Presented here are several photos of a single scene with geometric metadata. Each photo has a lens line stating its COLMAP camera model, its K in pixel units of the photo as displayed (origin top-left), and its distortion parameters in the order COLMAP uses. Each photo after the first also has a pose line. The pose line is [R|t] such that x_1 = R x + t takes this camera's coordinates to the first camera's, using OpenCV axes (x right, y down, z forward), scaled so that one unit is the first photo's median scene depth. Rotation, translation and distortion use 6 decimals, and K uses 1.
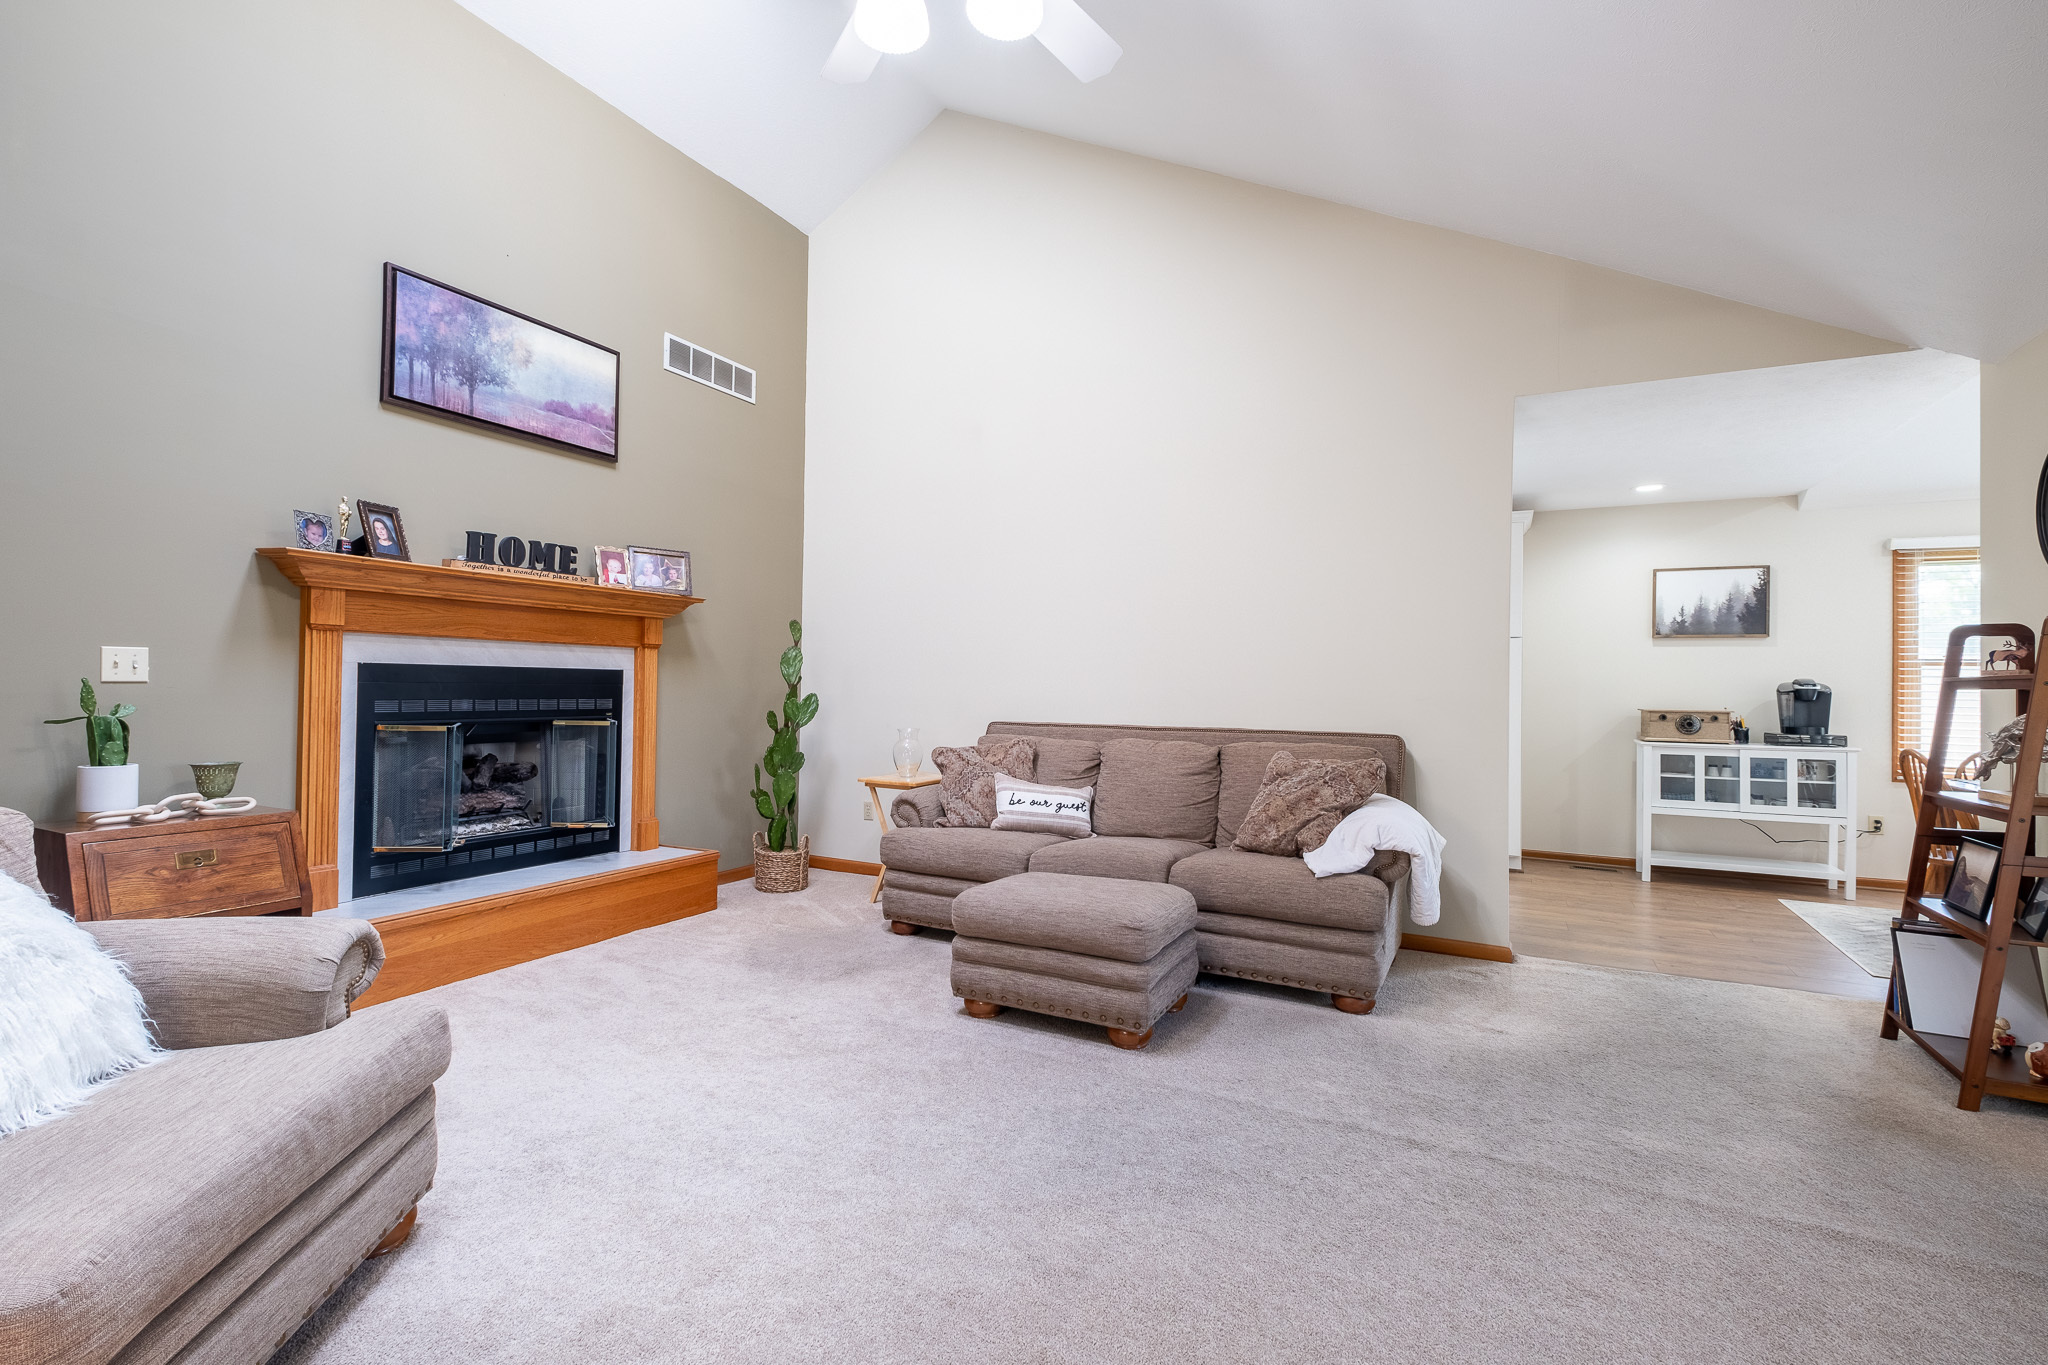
lens RADIAL K [[890.1, 0, 1024.0], [0, 890.1, 682.5], [0, 0, 1]] dist [0.000677, -0.004971]
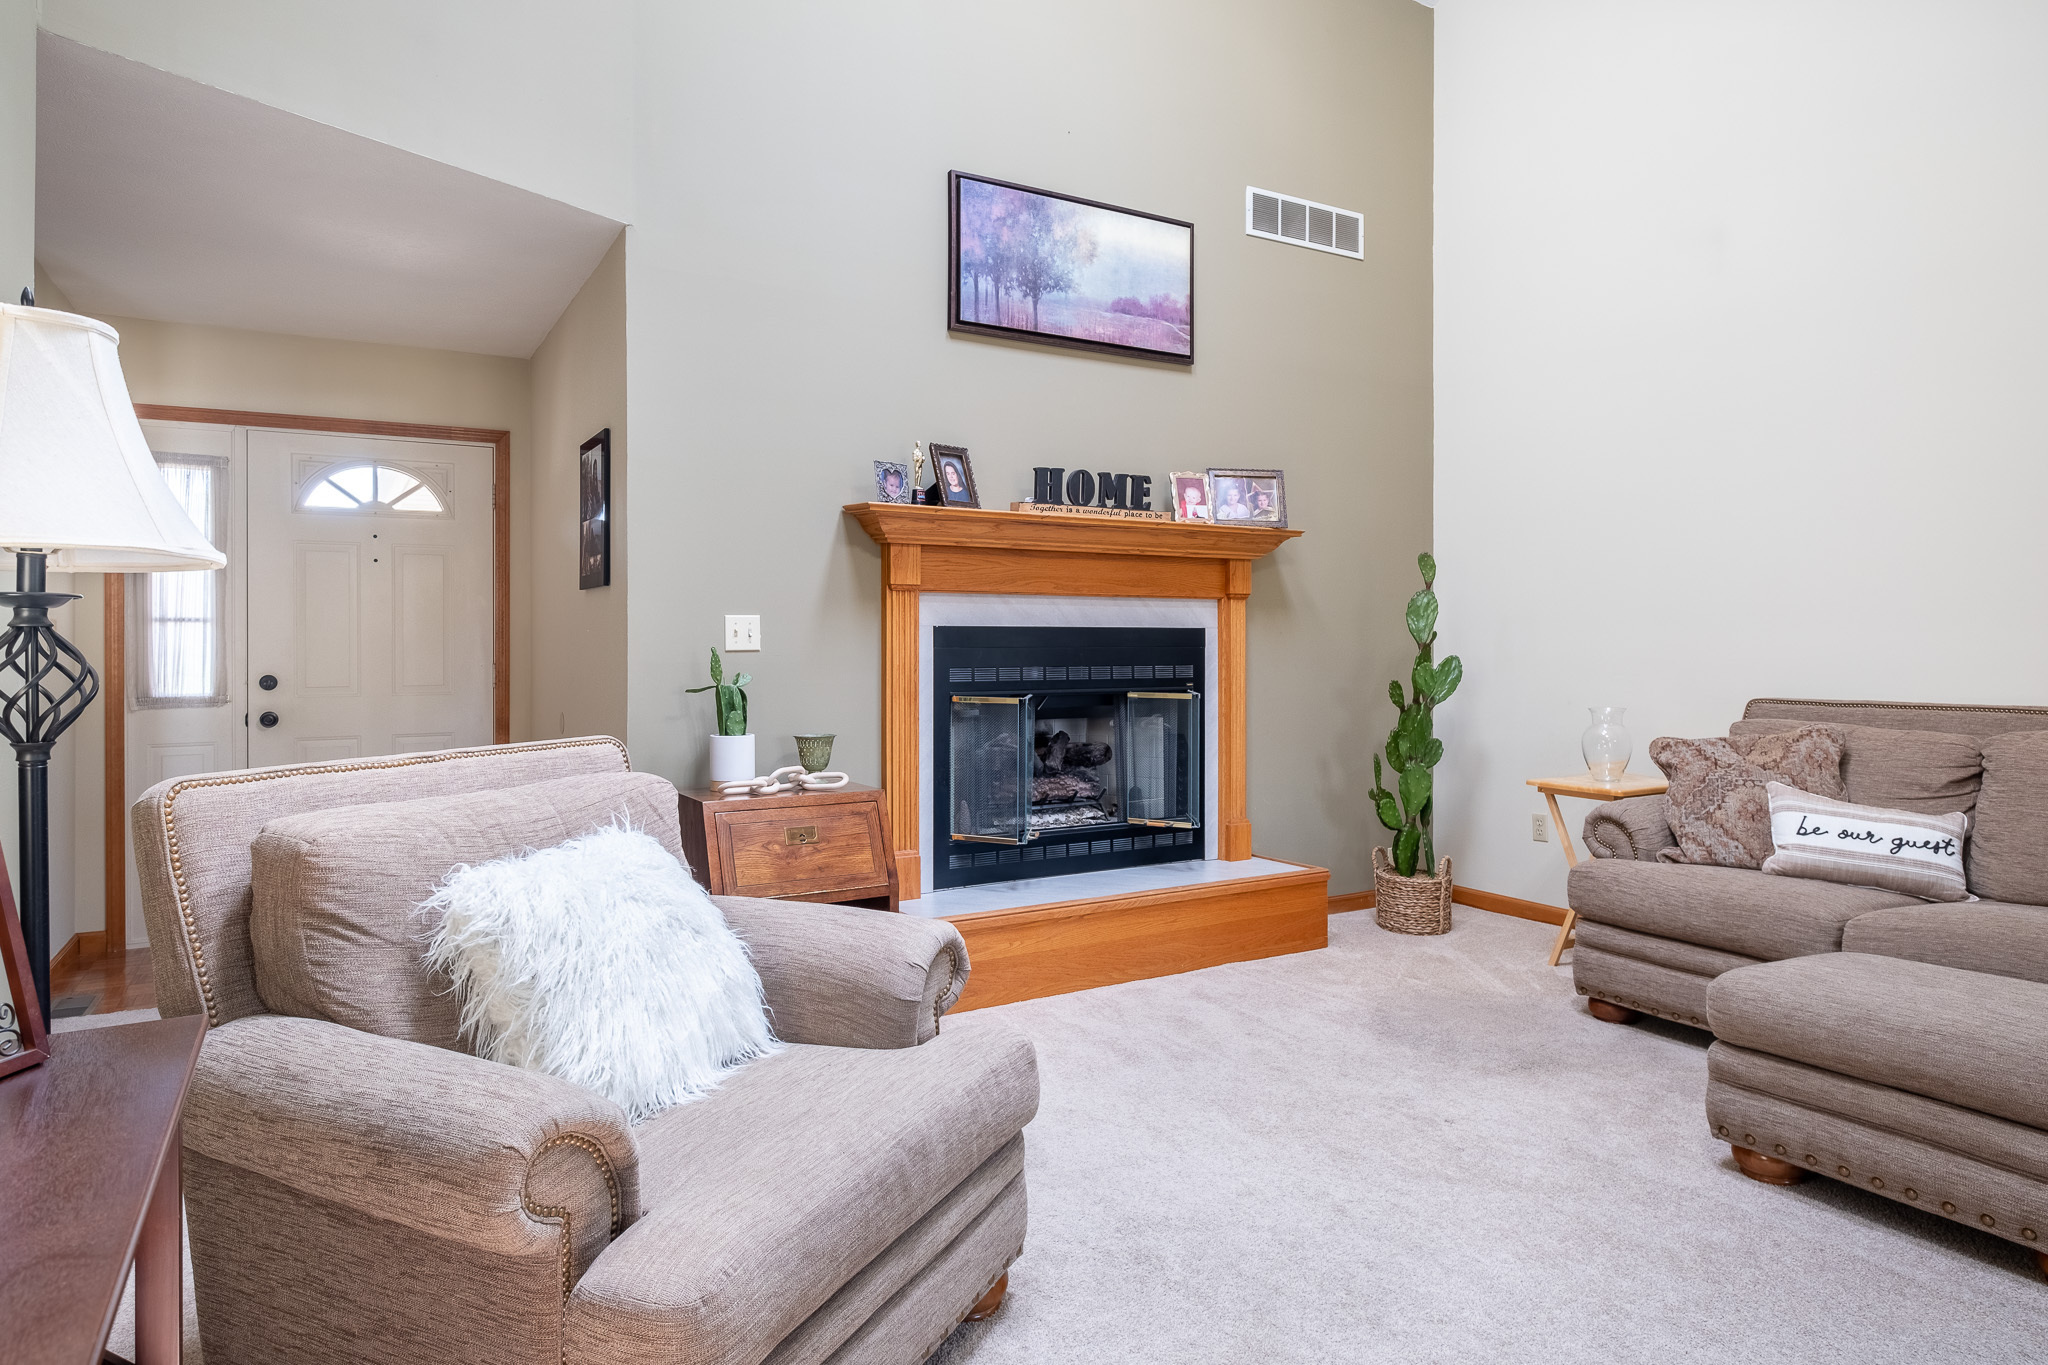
lens RADIAL K [[1189.9, 0, 1023.0], [0, 1189.9, 665.9], [0, 0, 1]] dist [-0.028796, 0.025135]
pose [[0.845992, -0.004950, -0.533173, -0.037149], [0.015720, 0.999754, 0.015662, 0.000326], [0.532964, -0.021631, 0.845861, 0.037986]]
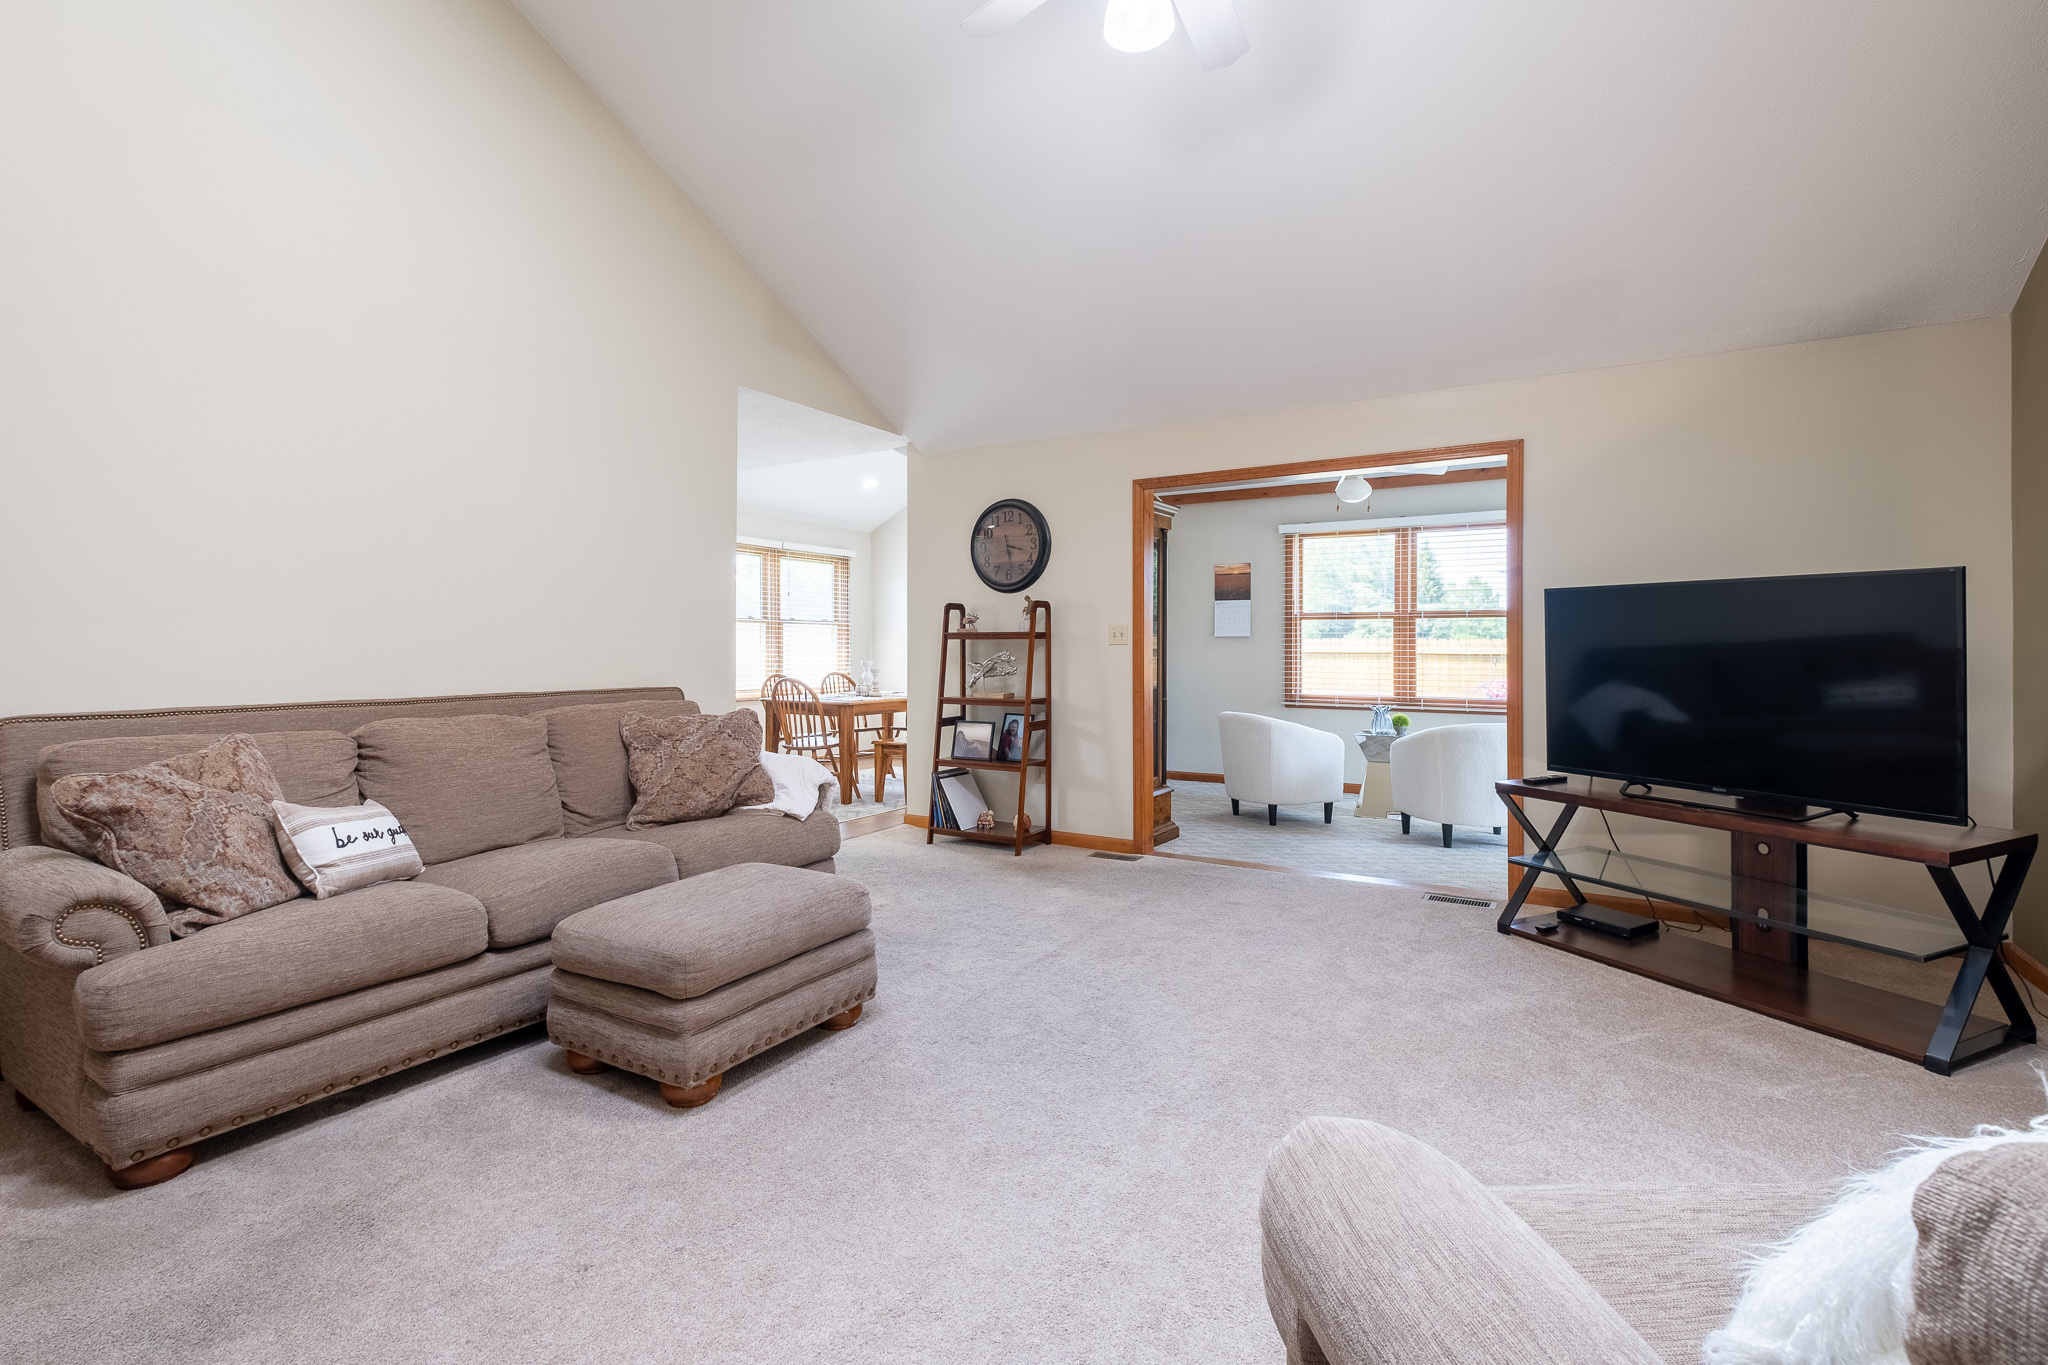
lens RADIAL K [[930.6, 0, 1025.4], [0, 930.6, 643.6], [0, 0, 1]] dist [-0.000596, -0.000329]
pose [[0.062923, -0.011288, 0.997955, -0.651988], [-0.004680, 0.999922, 0.011605, -0.004381], [-0.998007, -0.005400, 0.062865, 0.578001]]
